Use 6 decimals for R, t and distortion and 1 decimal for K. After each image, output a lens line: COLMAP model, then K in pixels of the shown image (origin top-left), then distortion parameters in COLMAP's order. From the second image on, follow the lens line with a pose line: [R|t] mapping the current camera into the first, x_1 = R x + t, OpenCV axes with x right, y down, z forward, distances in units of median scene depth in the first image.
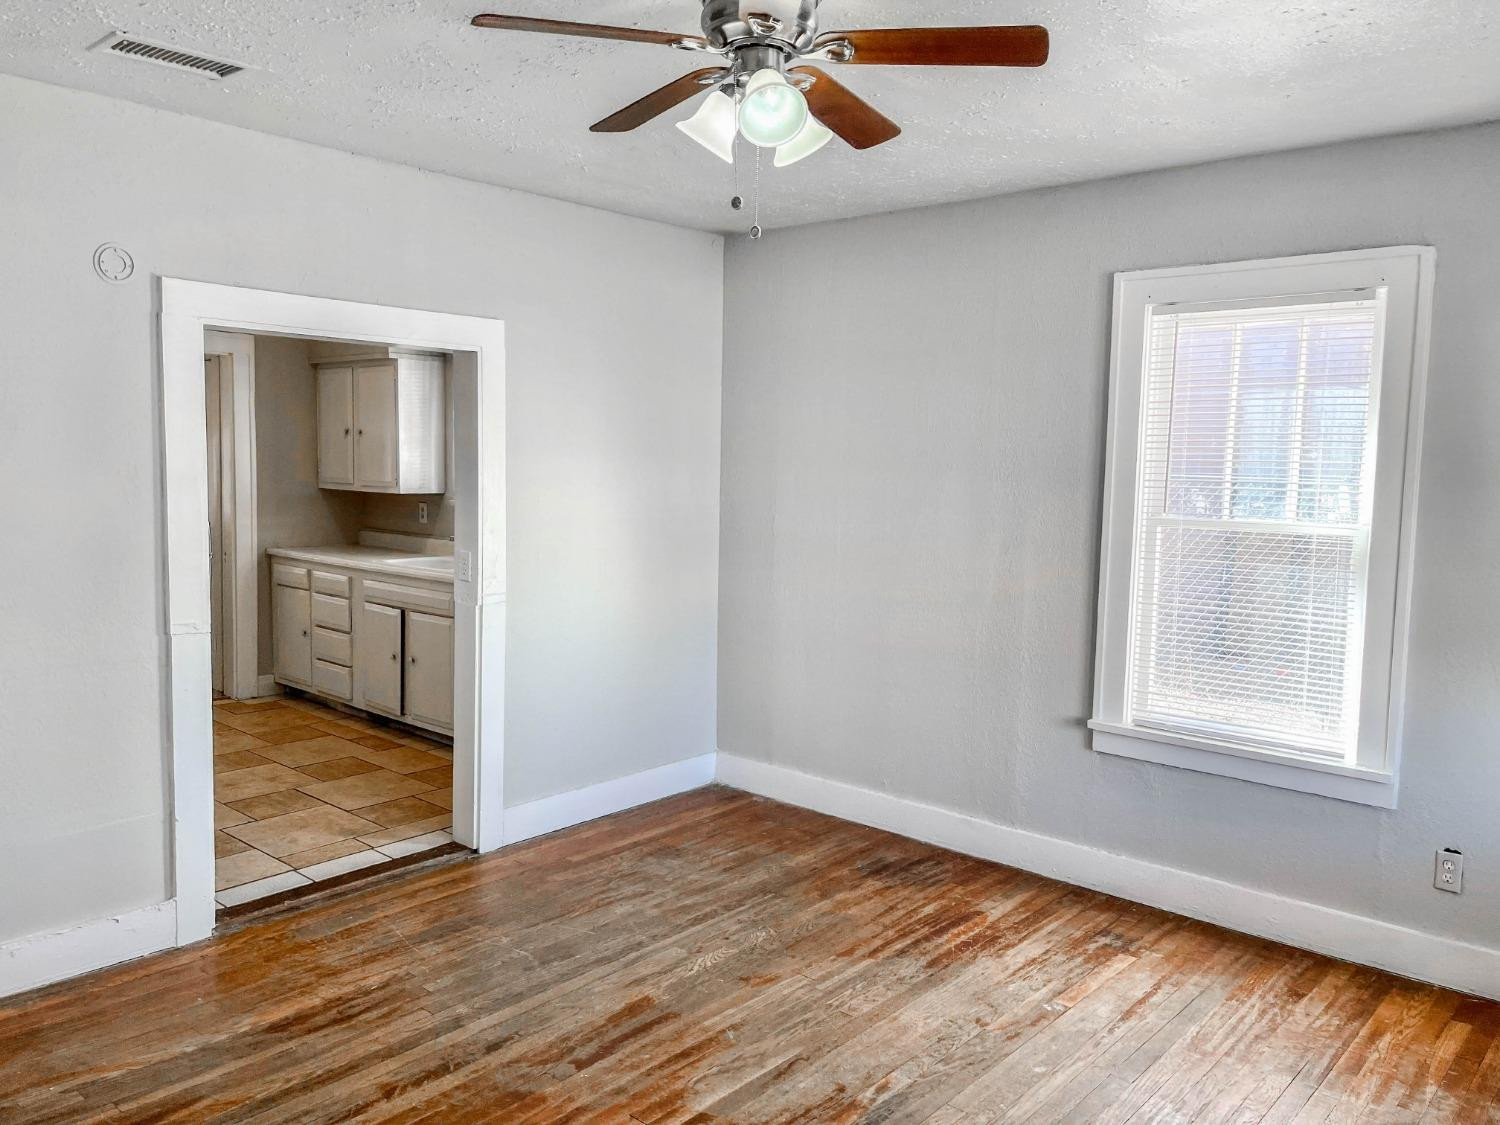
lens RADIAL K [[1153.0, 0, 745.3], [0, 1153.0, 567.3], [0, 0, 1]] dist [0.057221, -0.076905]
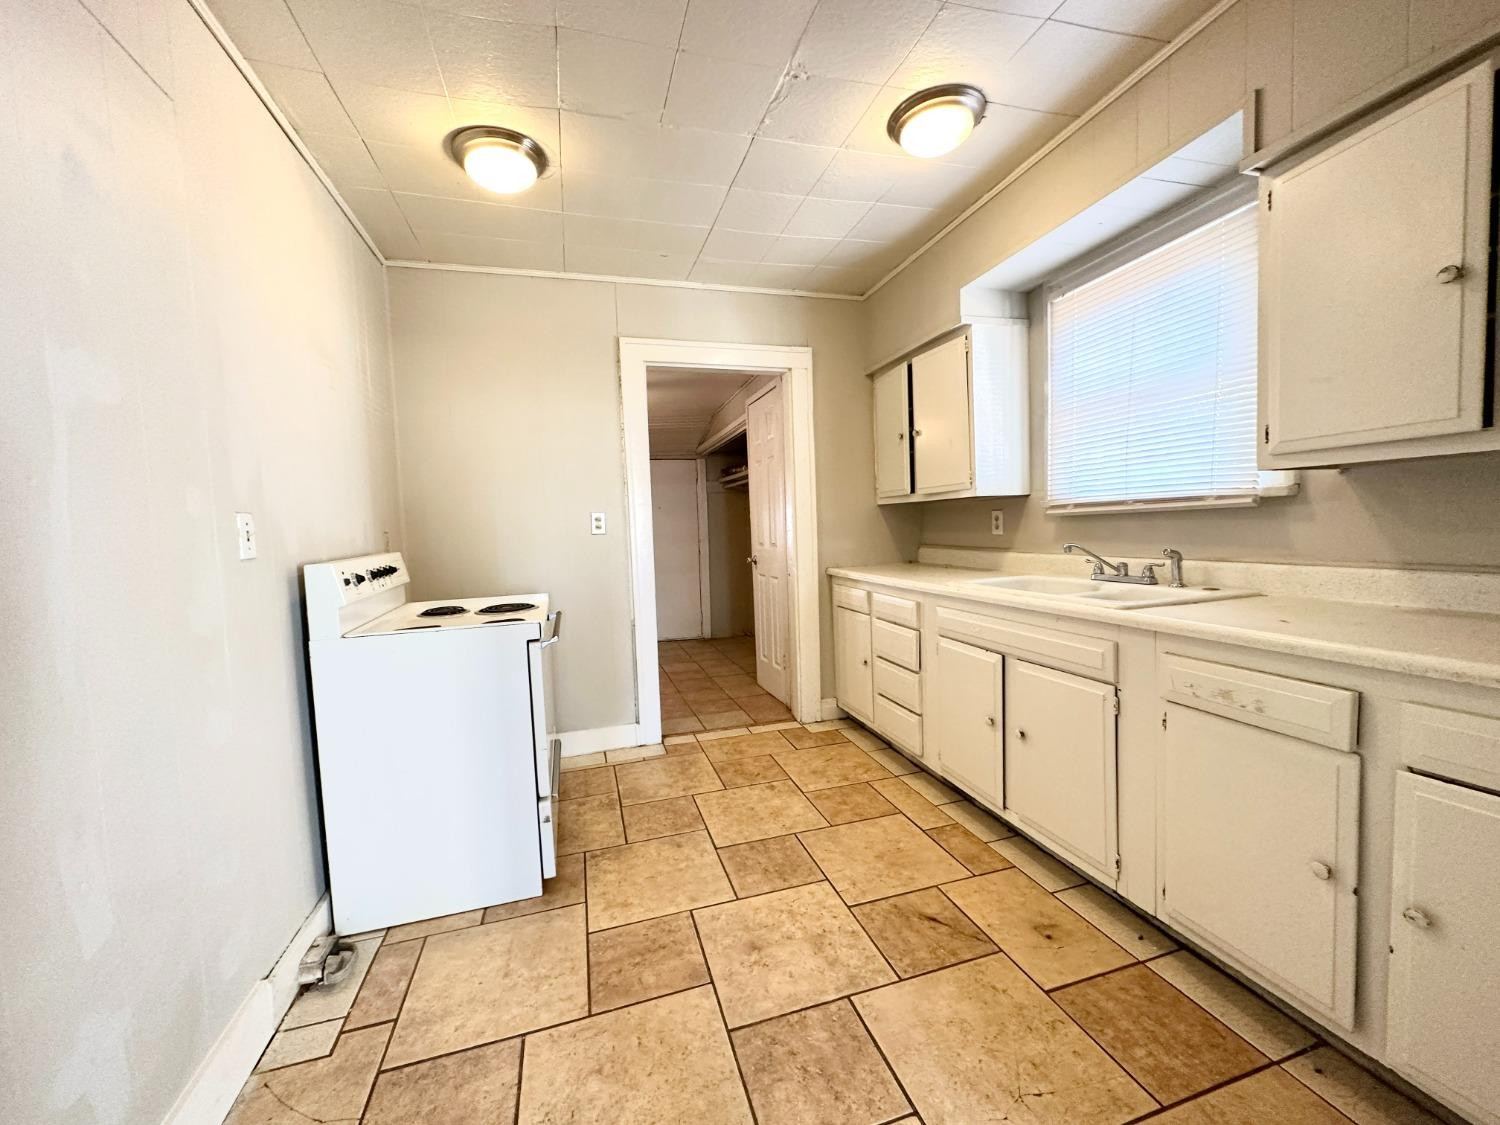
lens RADIAL K [[601.6, 0, 745.1], [0, 601.6, 558.6], [0, 0, 1]] dist [-0.001934, -0.000381]
pose [[0.846240, -0.026067, -0.532164, -0.210149], [0.009501, 0.999382, -0.033844, -0.008437], [0.532717, 0.023584, 0.845965, 0.558772]]
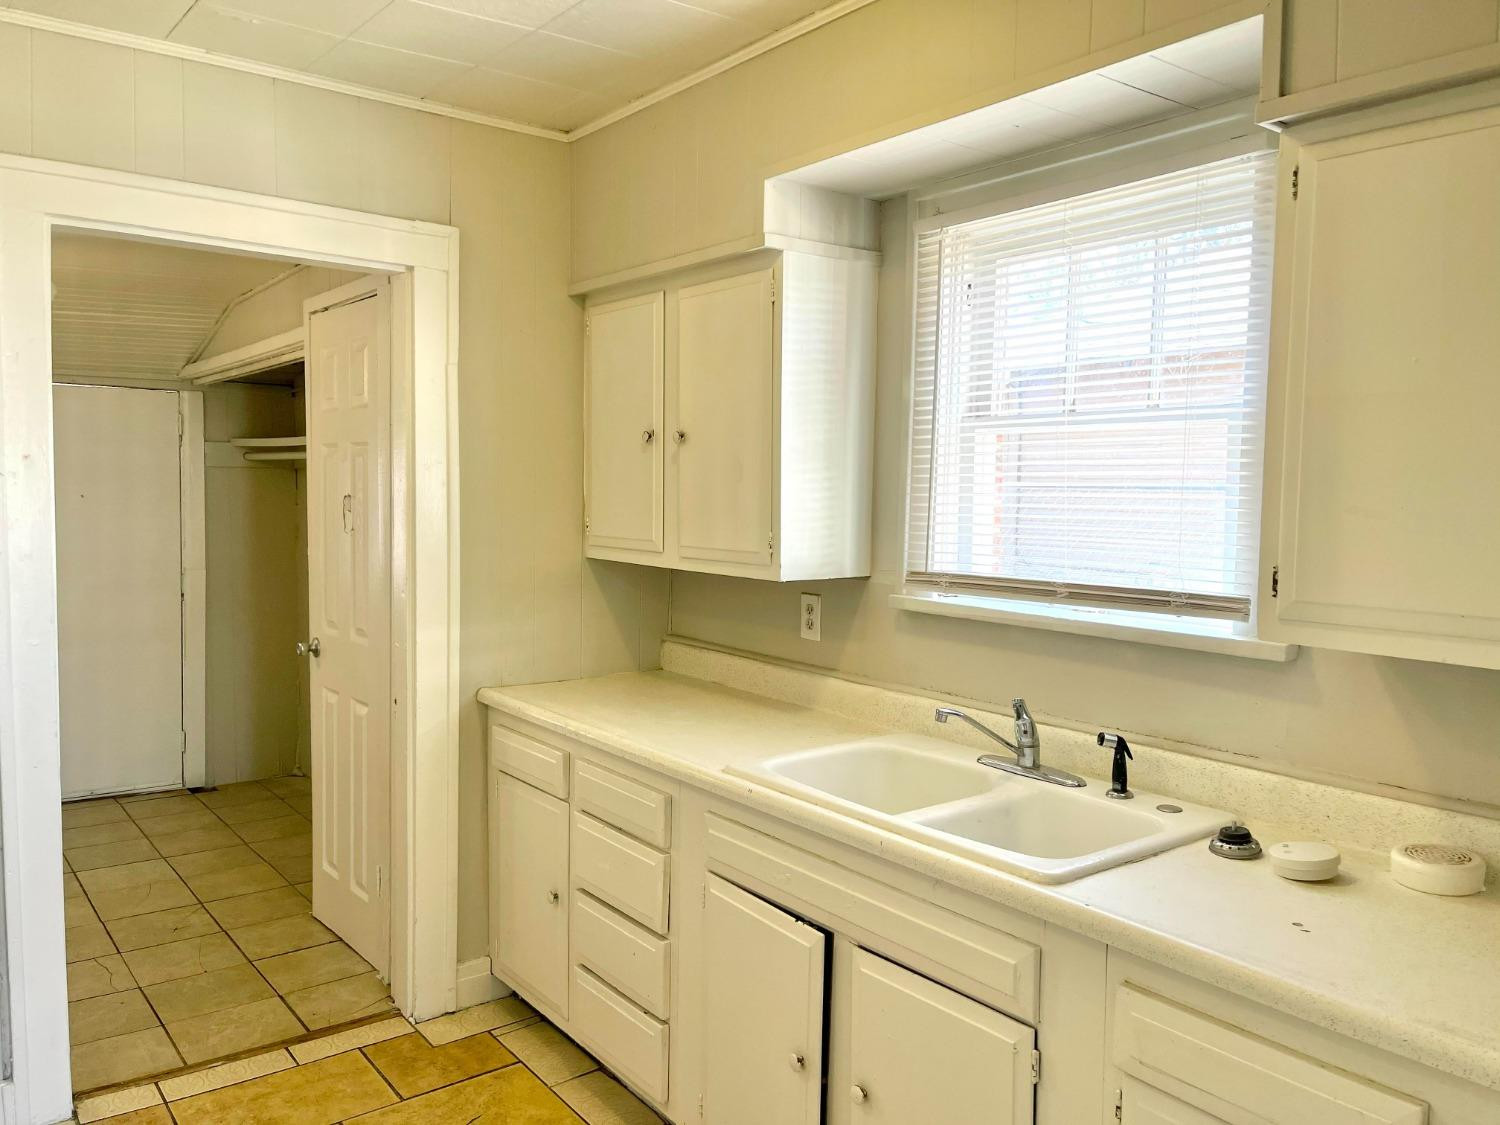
lens RADIAL K [[1153.0, 0, 750.8], [0, 1153.0, 558.4], [0, 0, 1]] dist [0.057221, -0.076905]
pose [[0.983441, 0.002677, -0.181207, -0.229770], [-0.007565, 0.999626, -0.026288, -0.059732], [0.181068, 0.027223, 0.983094, 0.584361]]
